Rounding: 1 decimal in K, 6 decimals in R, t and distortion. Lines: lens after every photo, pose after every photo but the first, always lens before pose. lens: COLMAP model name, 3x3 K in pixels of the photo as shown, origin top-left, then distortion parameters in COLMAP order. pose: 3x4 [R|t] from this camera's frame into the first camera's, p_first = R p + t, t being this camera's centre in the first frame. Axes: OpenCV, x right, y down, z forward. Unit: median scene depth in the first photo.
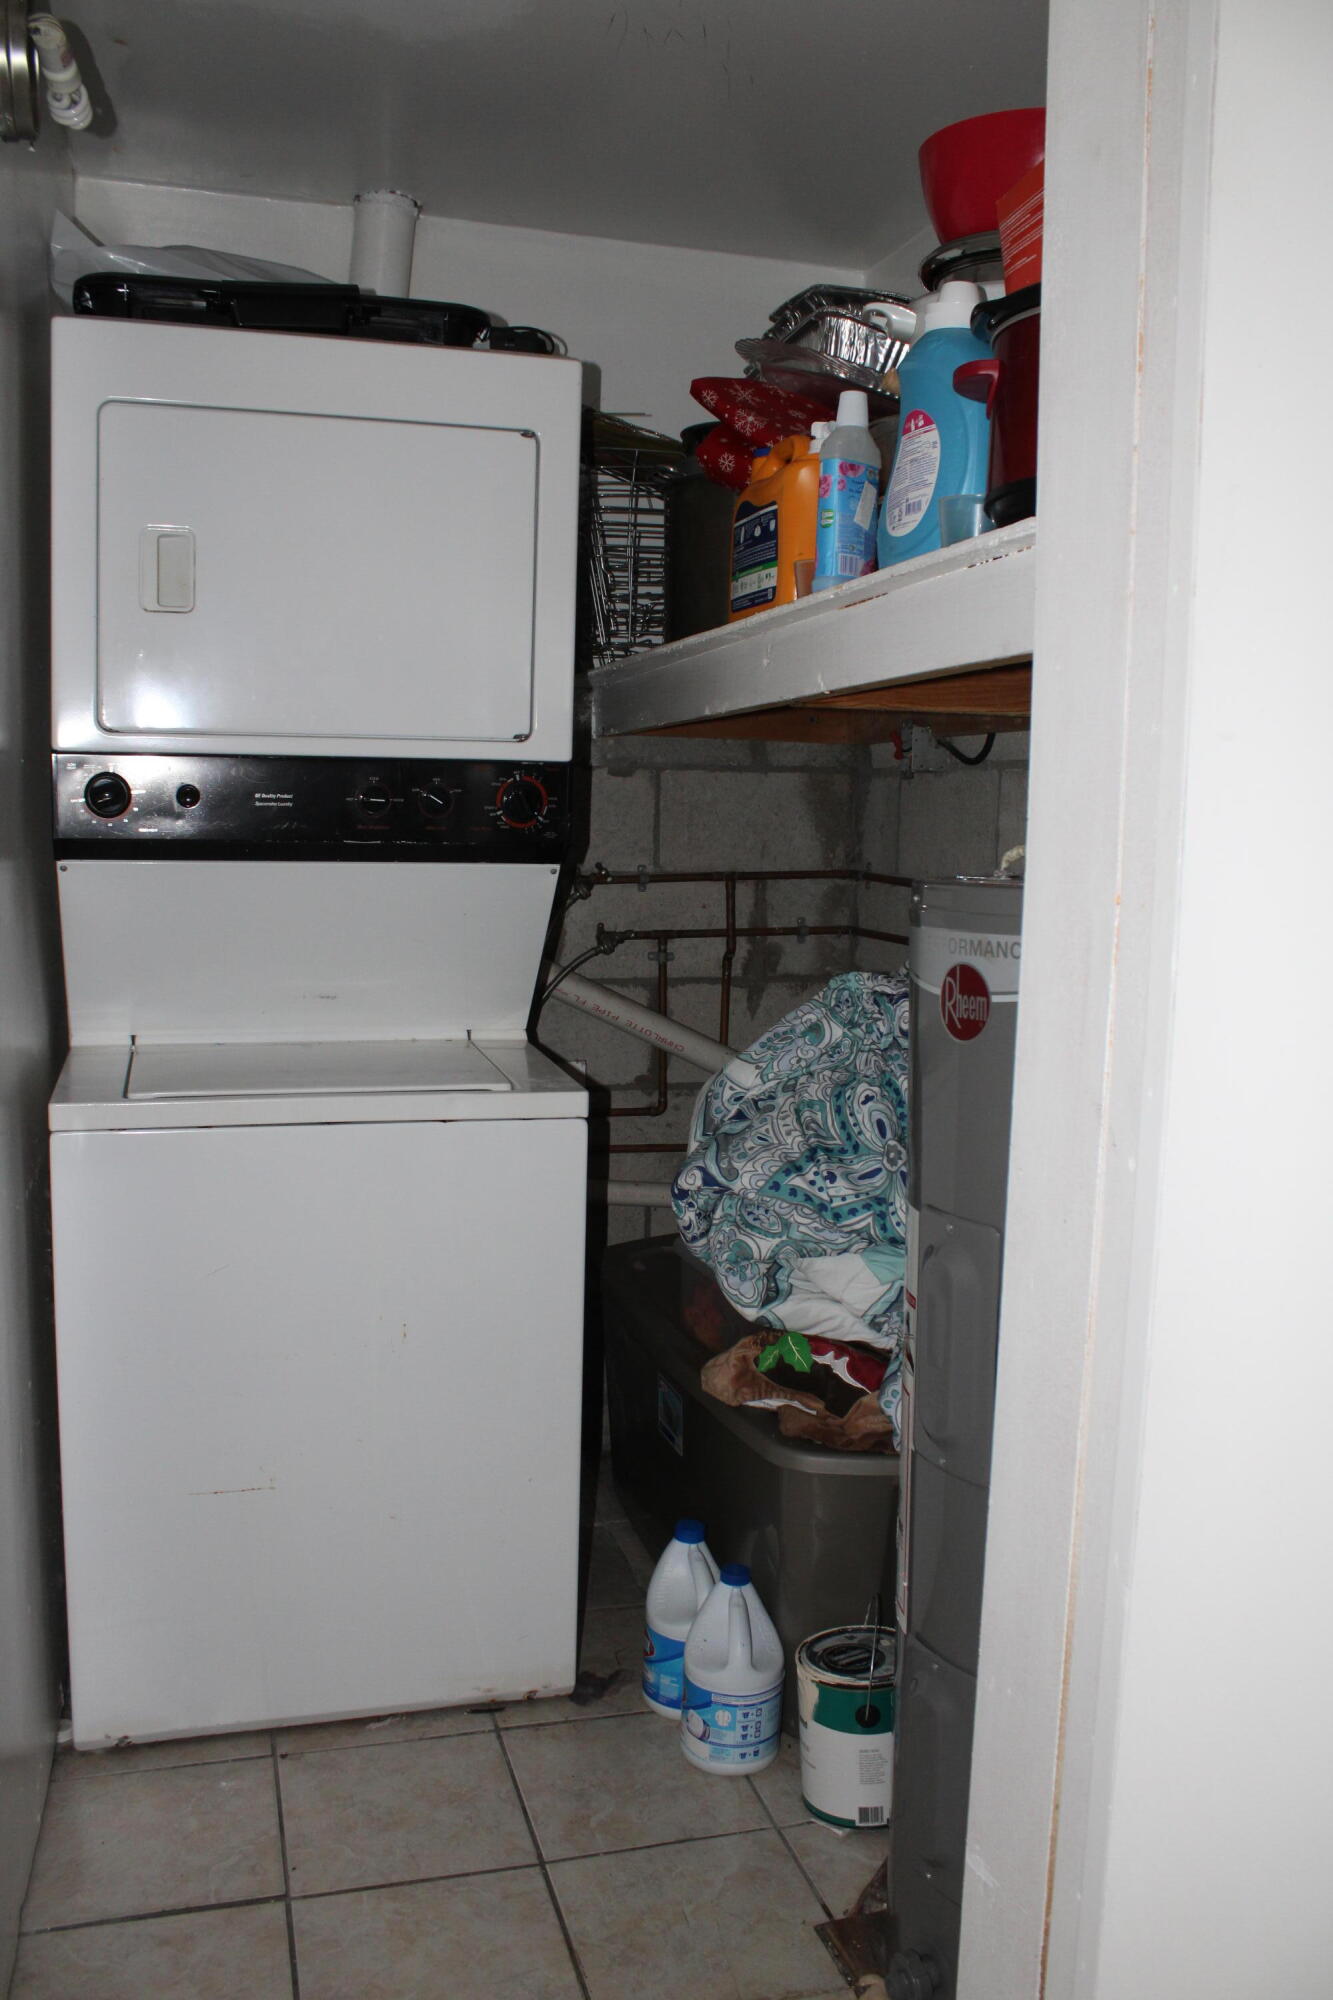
lens RADIAL K [[1681.2, 0, 666.5], [0, 1681.2, 1000.0], [0, 0, 1]] dist [-0.165568, 0.146258]
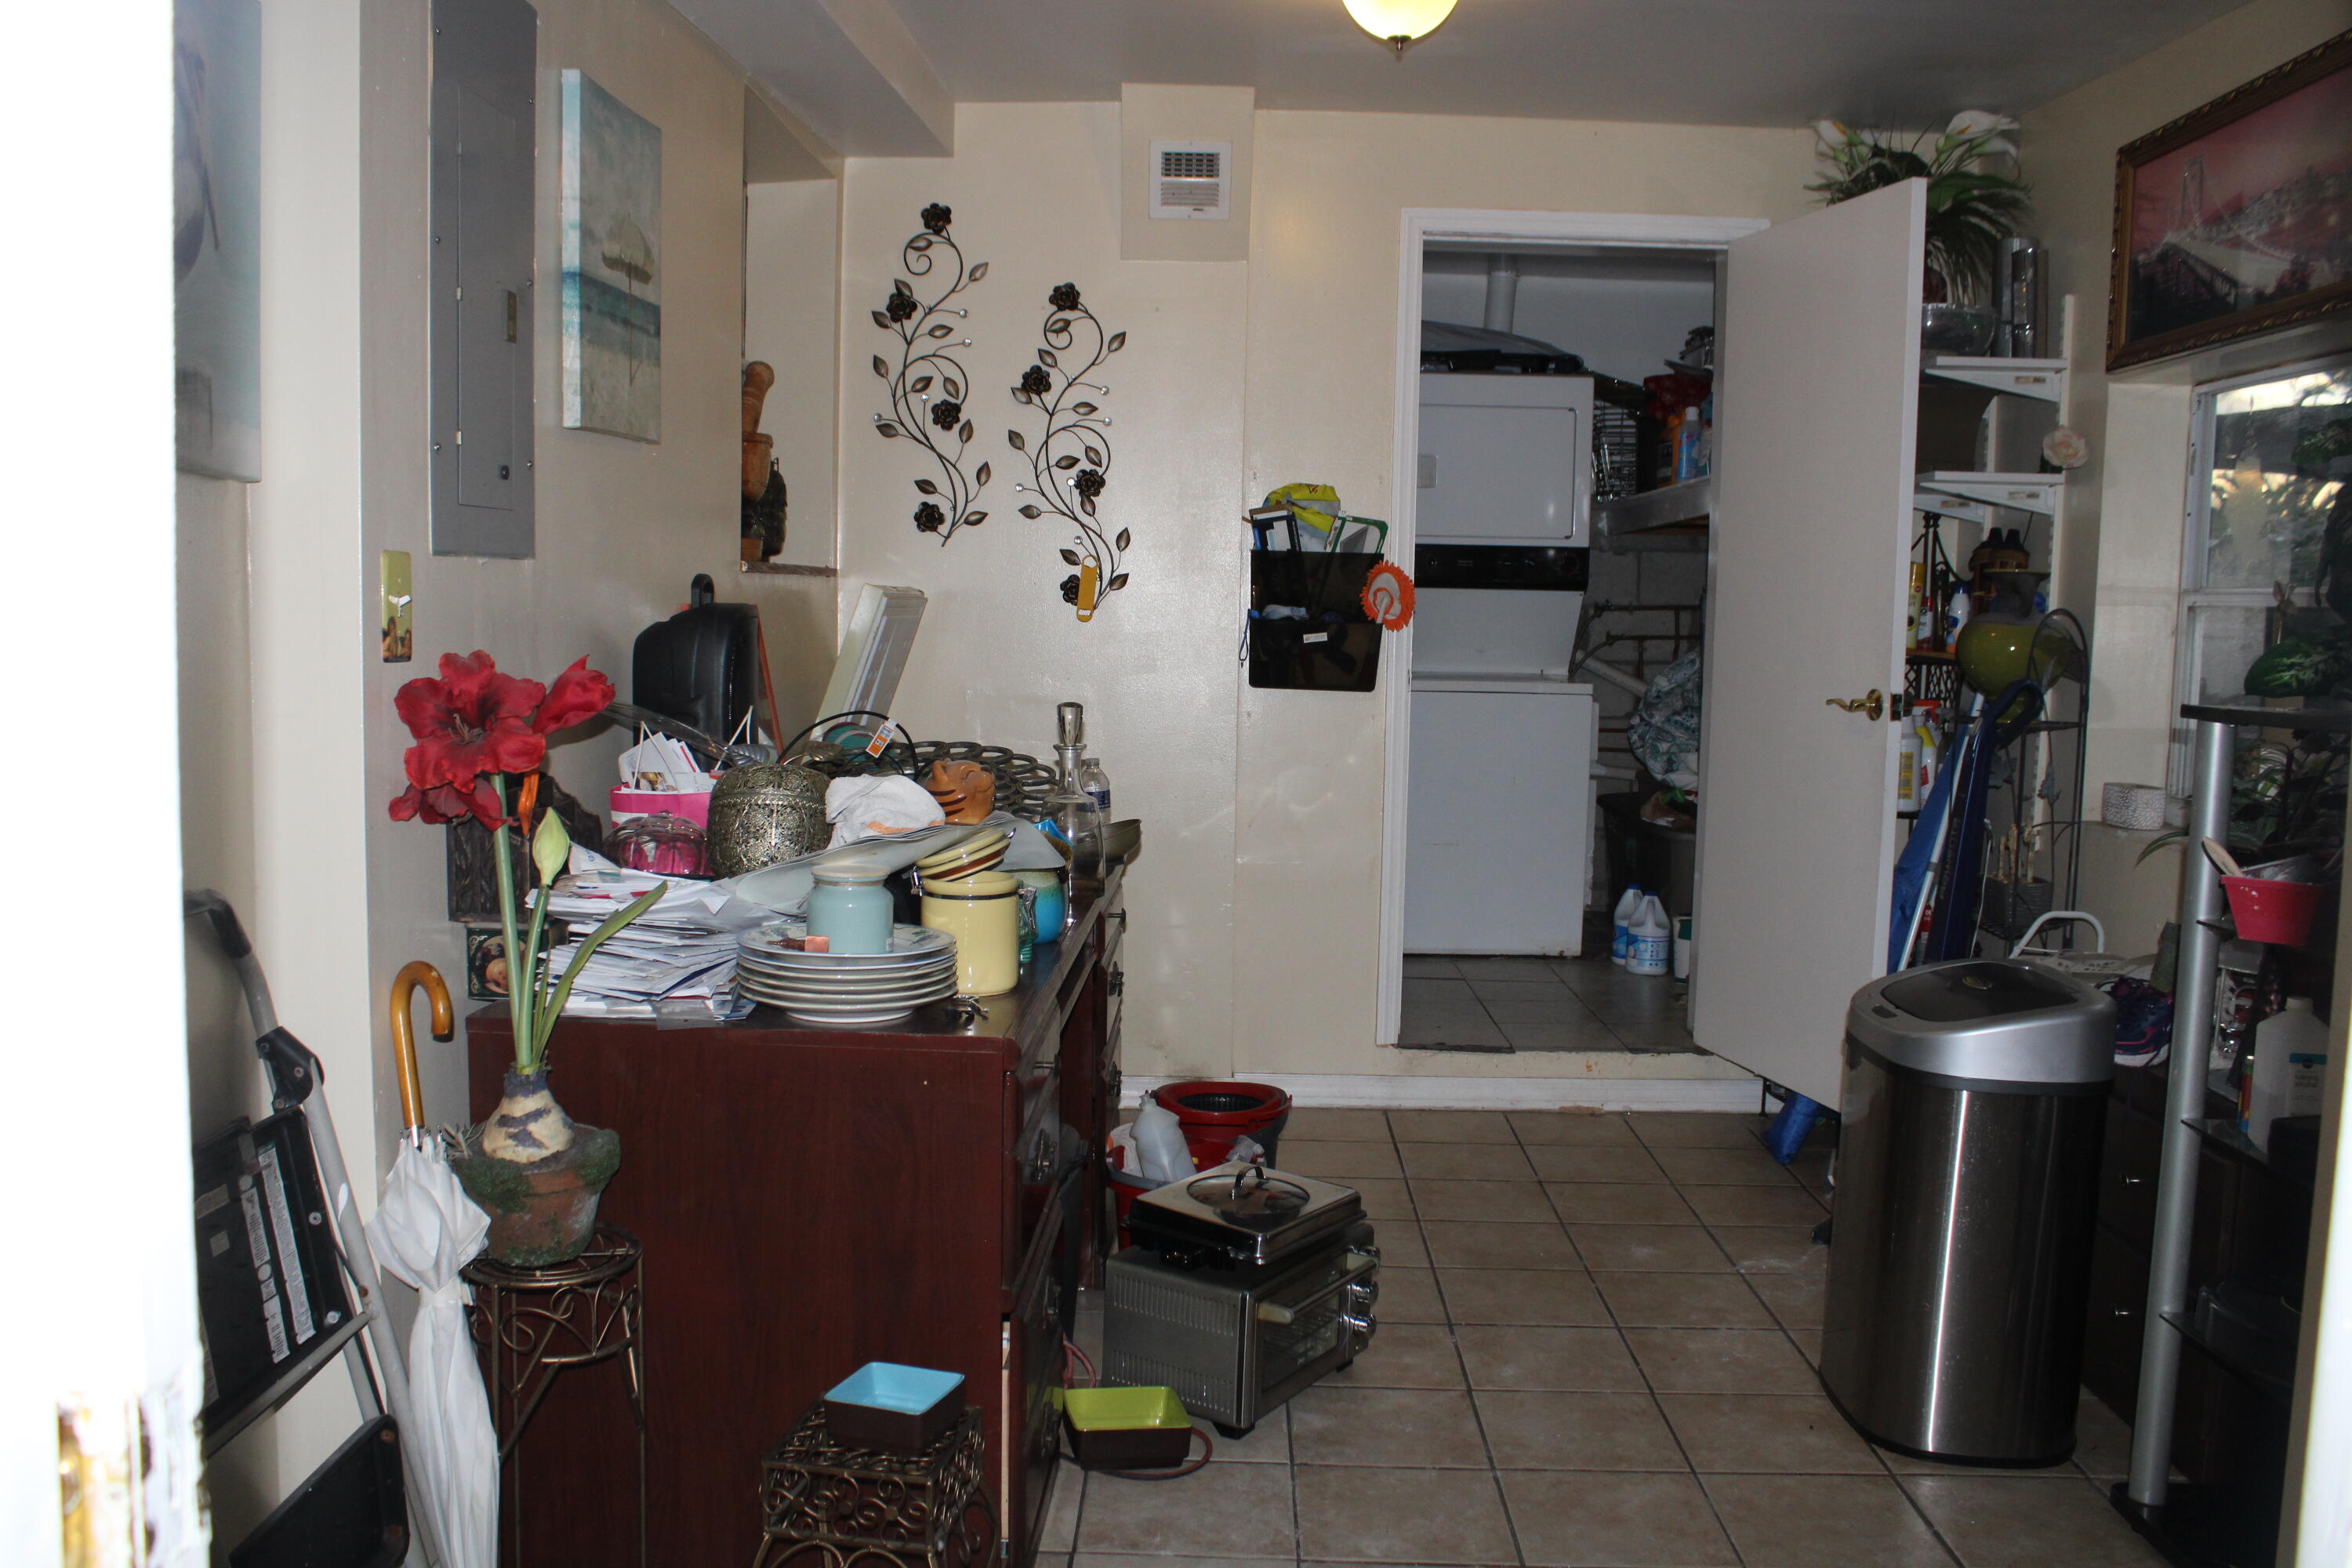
lens RADIAL K [[1977.1, 0, 1185.2], [0, 1977.1, 829.7], [0, 0, 1]] dist [-0.165568, 0.146258]
pose [[0.960617, 0.021378, -0.277053, 0.163117], [-0.021994, 0.999758, 0.000883, 0.254517], [0.277004, 0.005245, 0.960854, -1.733178]]
